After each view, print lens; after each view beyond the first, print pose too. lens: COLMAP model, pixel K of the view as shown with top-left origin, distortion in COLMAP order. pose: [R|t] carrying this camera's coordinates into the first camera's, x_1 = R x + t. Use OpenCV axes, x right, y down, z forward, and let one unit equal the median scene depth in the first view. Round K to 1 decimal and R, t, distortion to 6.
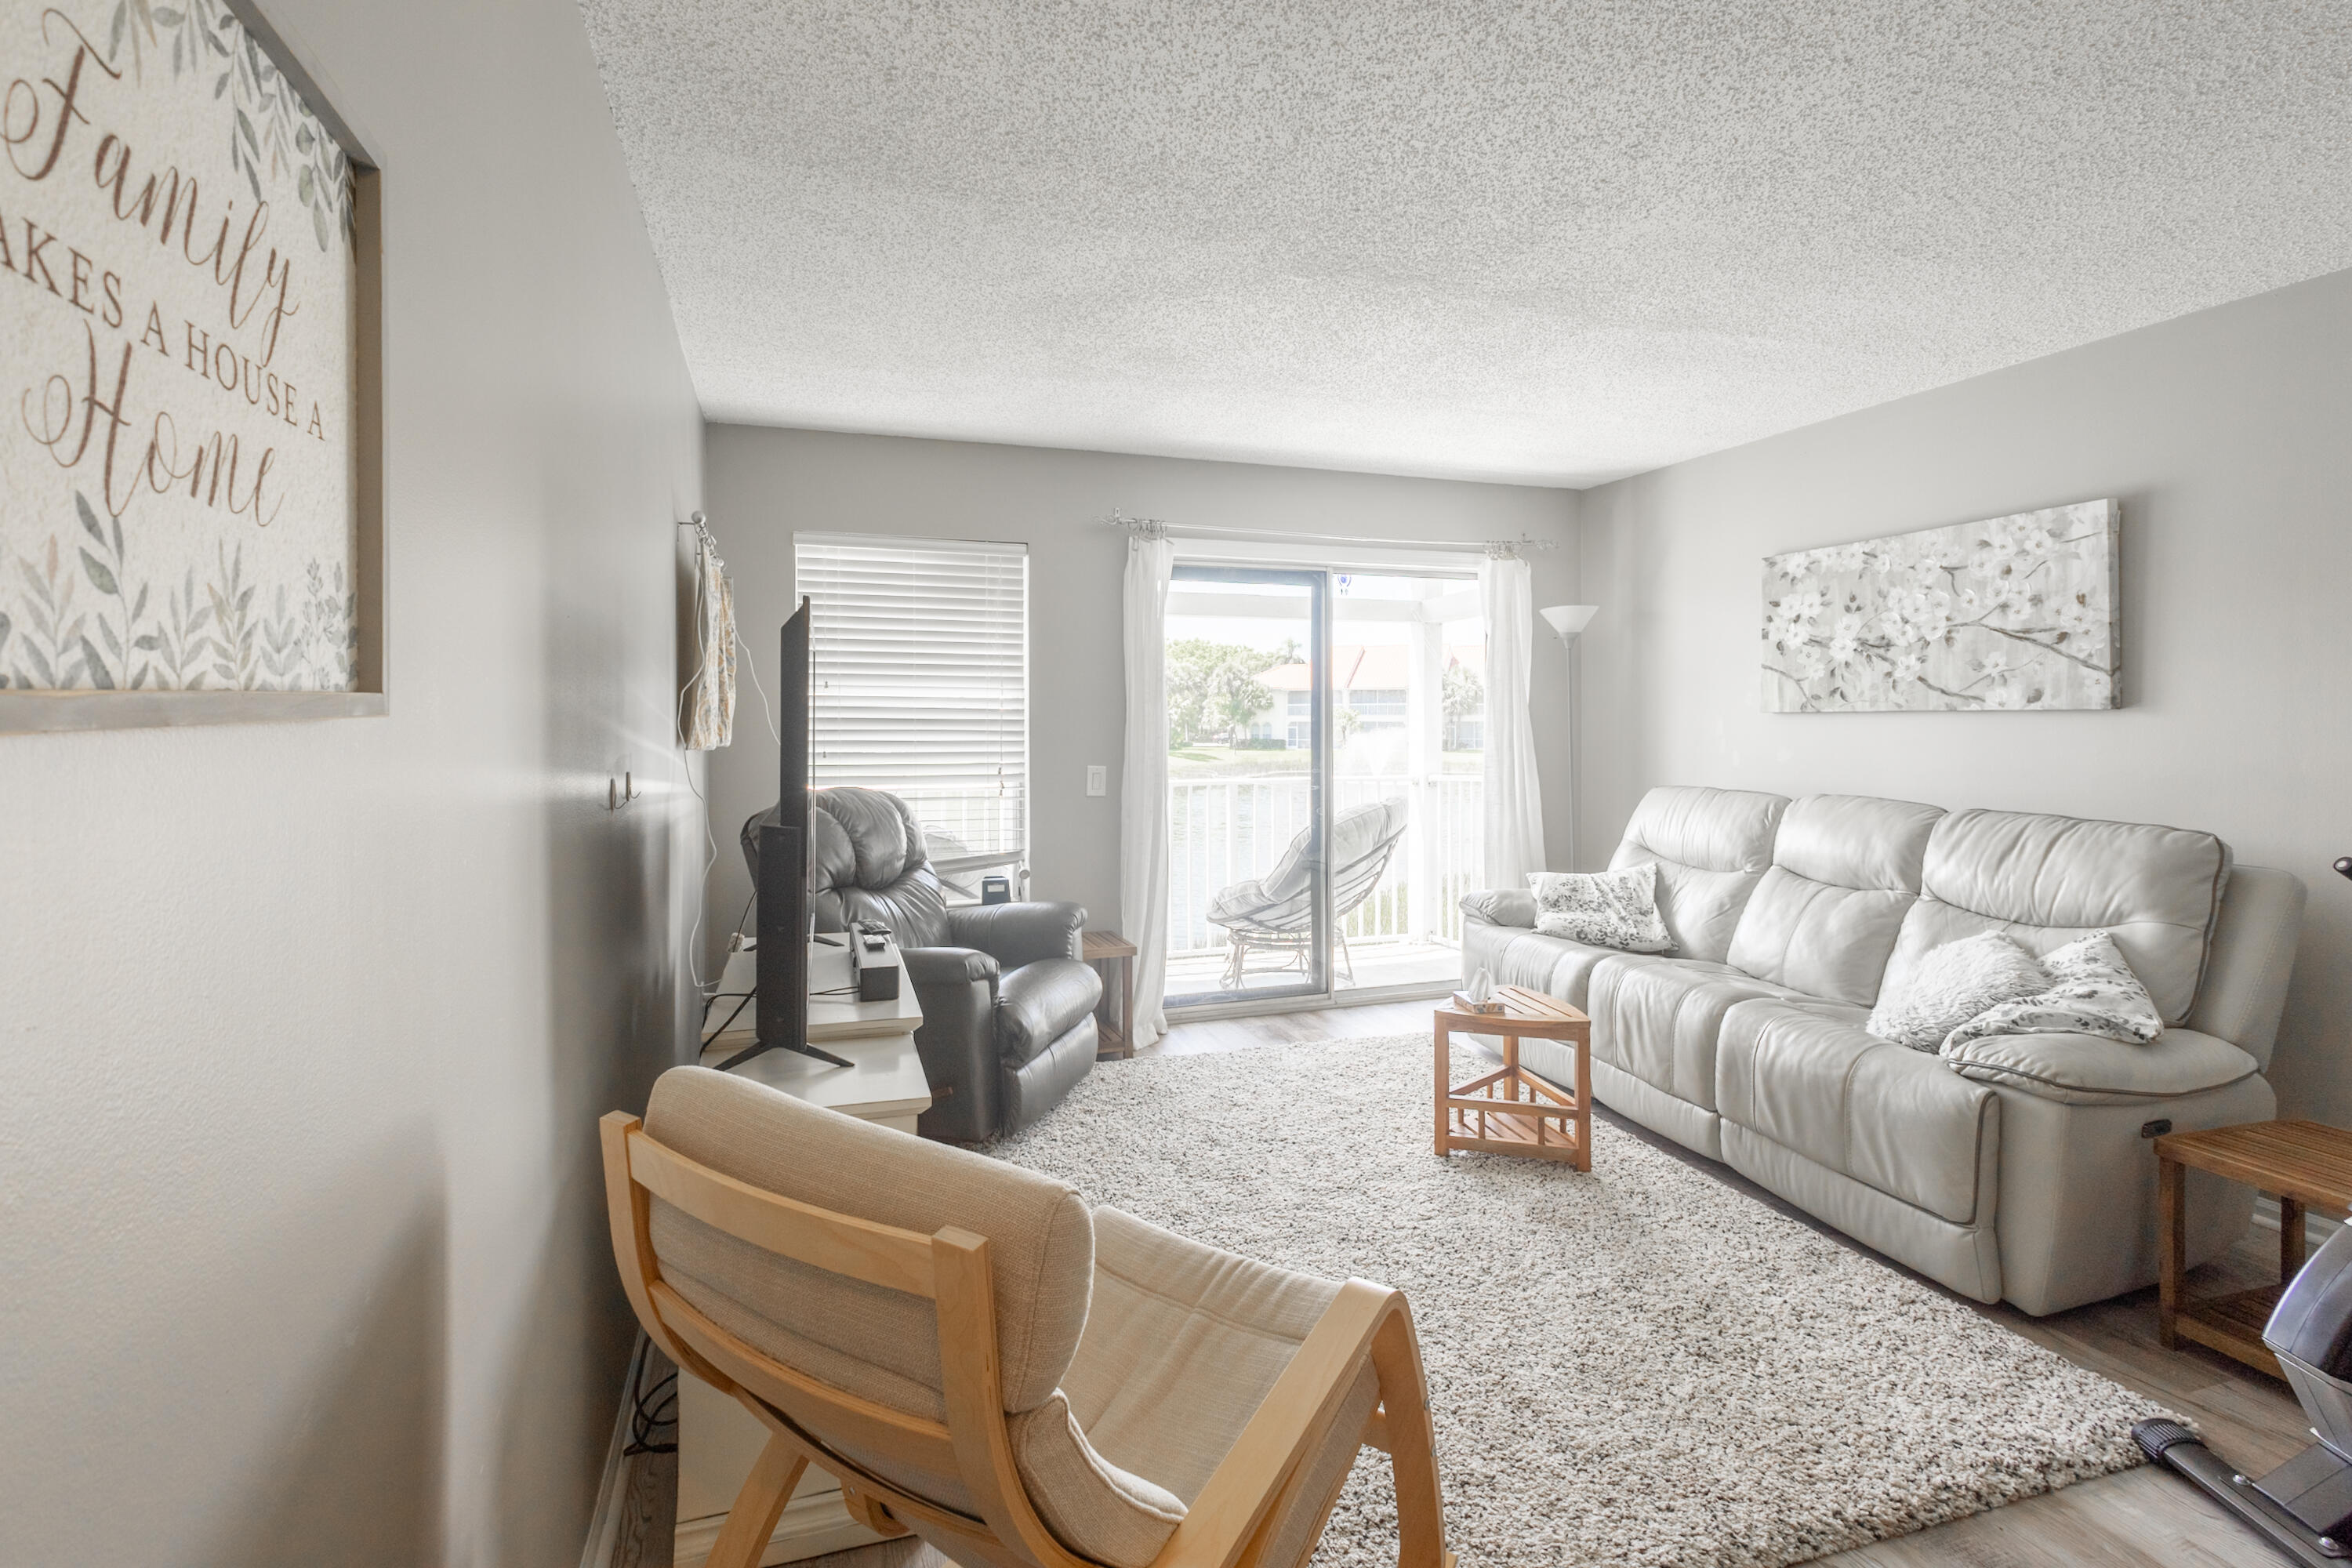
lens RADIAL K [[1115.0, 0, 1166.5], [0, 1115.0, 717.6], [0, 0, 1]] dist [0.015420, -0.004035]
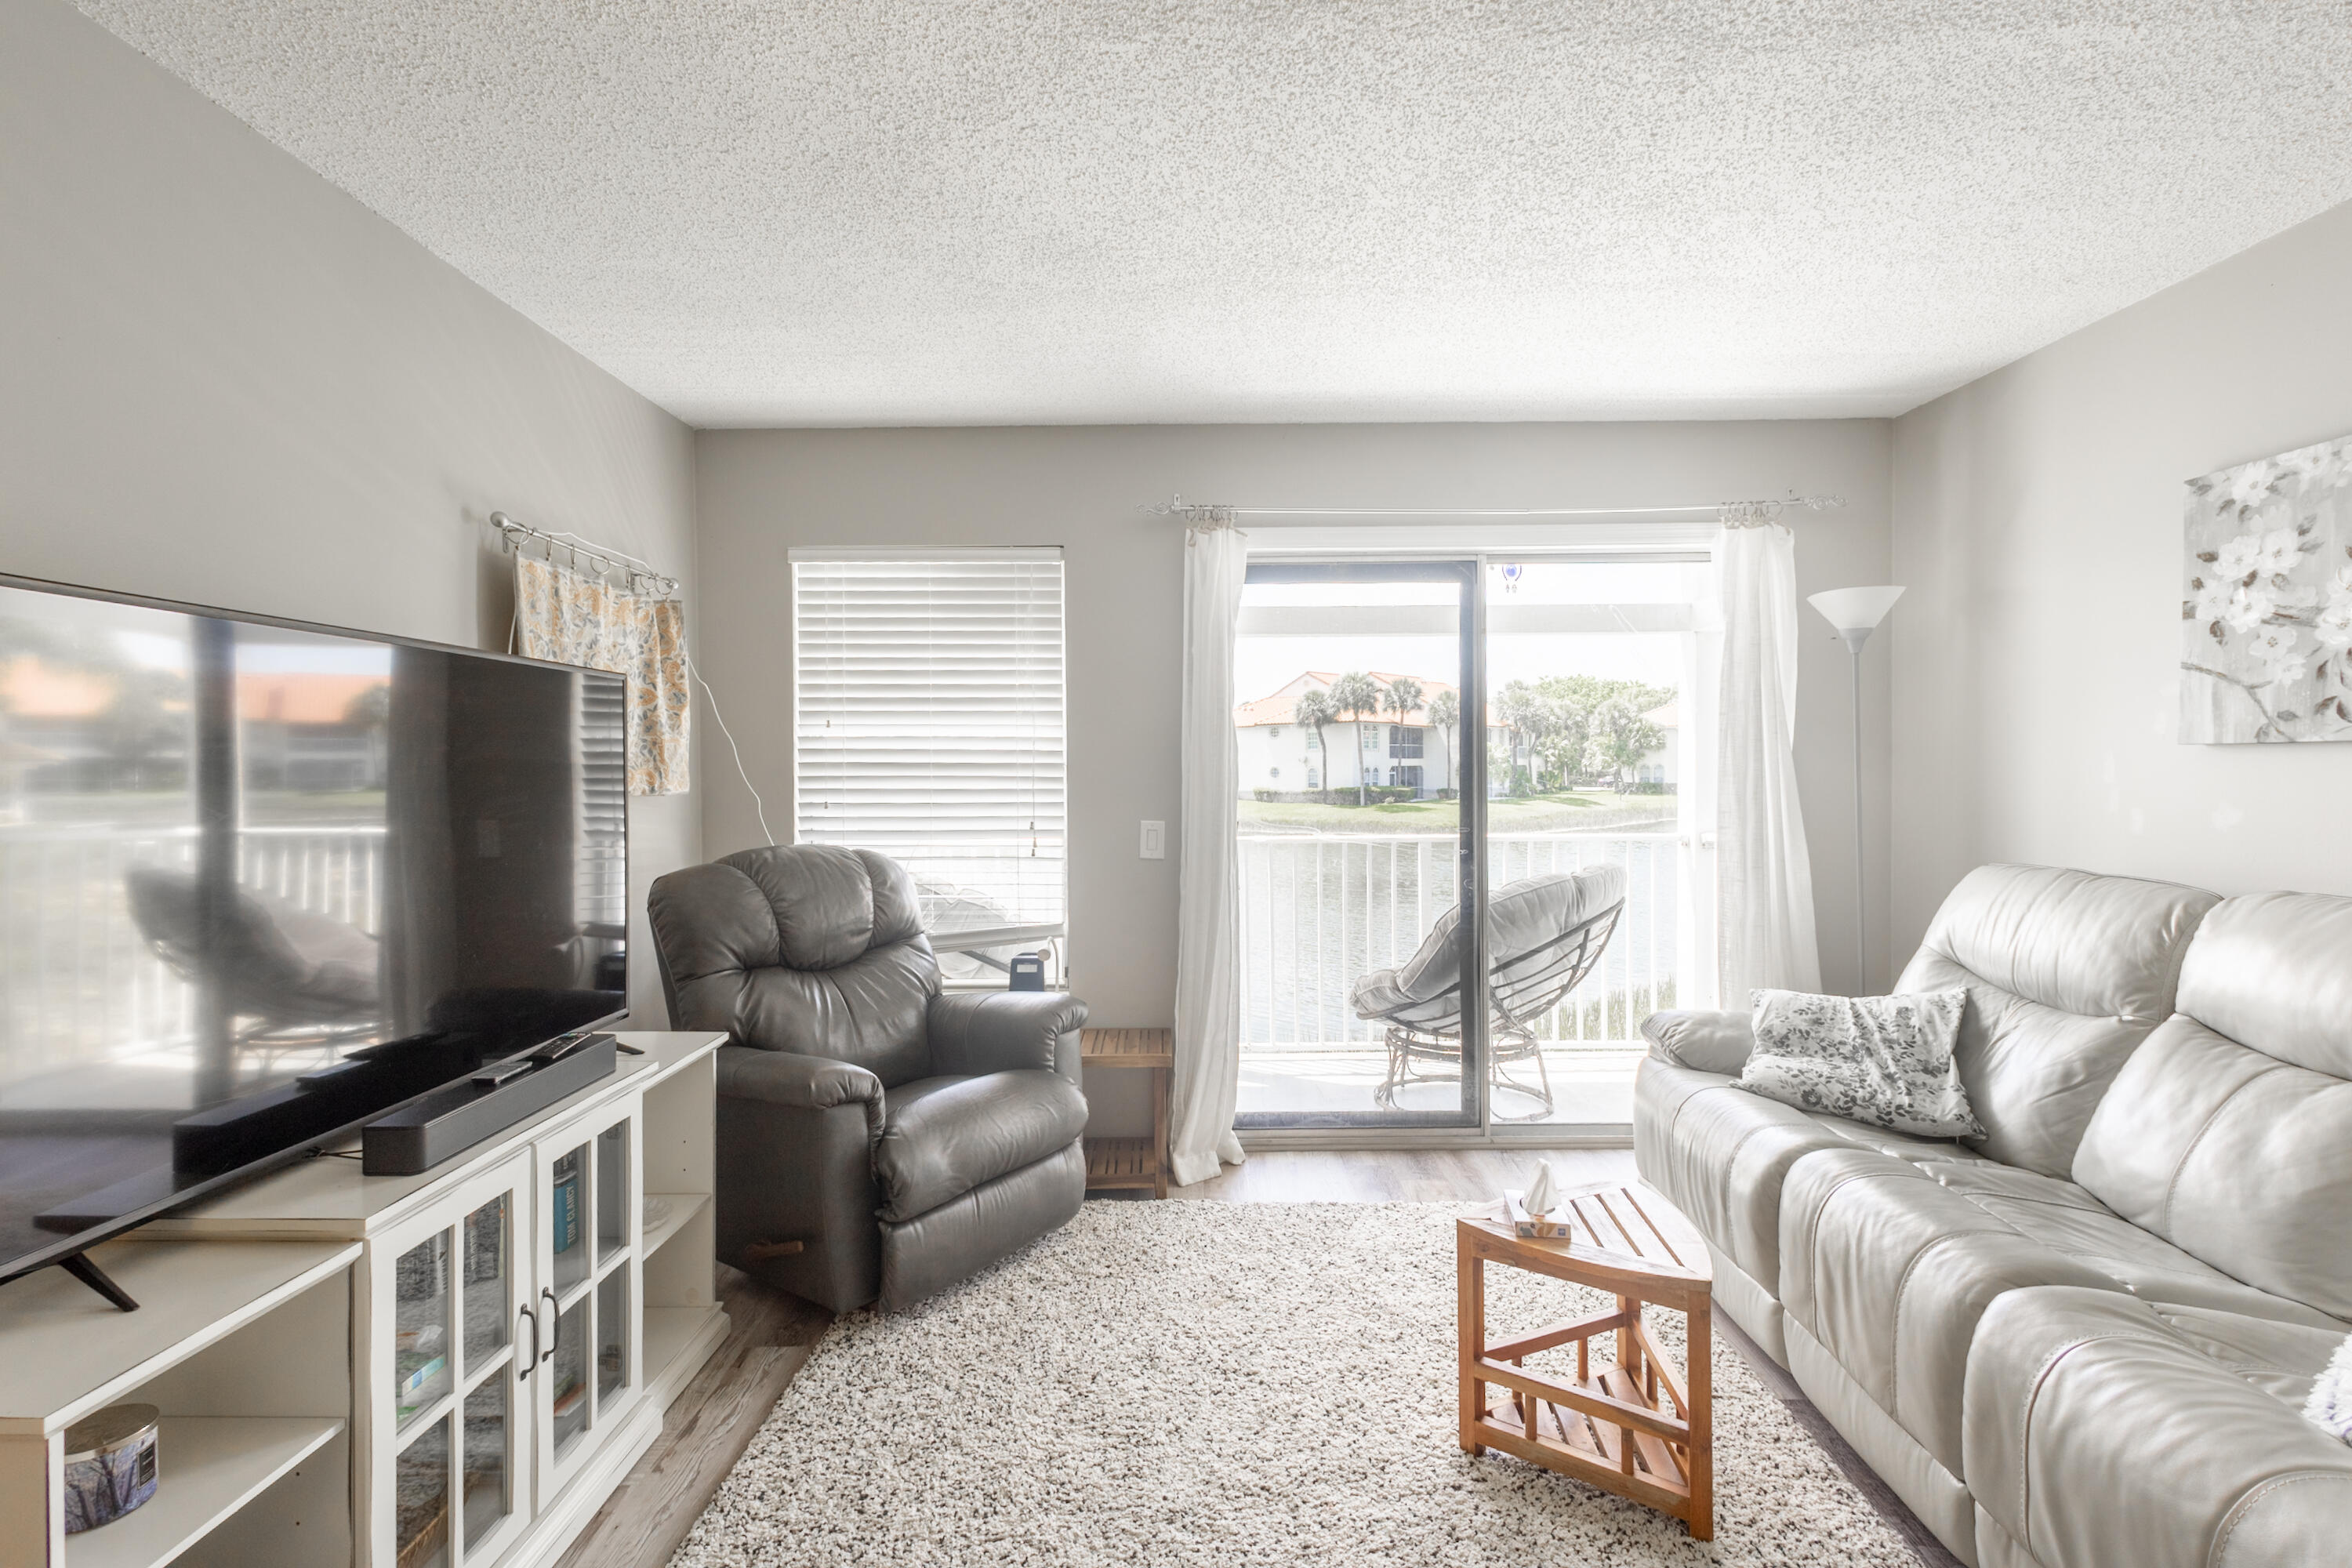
lens RADIAL K [[1115.0, 0, 1164.8], [0, 1115.0, 777.2], [0, 0, 1]] dist [0.015420, -0.004035]
pose [[0.945673, -0.001196, -0.325116, 0.227239], [0.005961, 0.999889, 0.013661, 0.001592], [0.325063, -0.014857, 0.945576, 0.276266]]
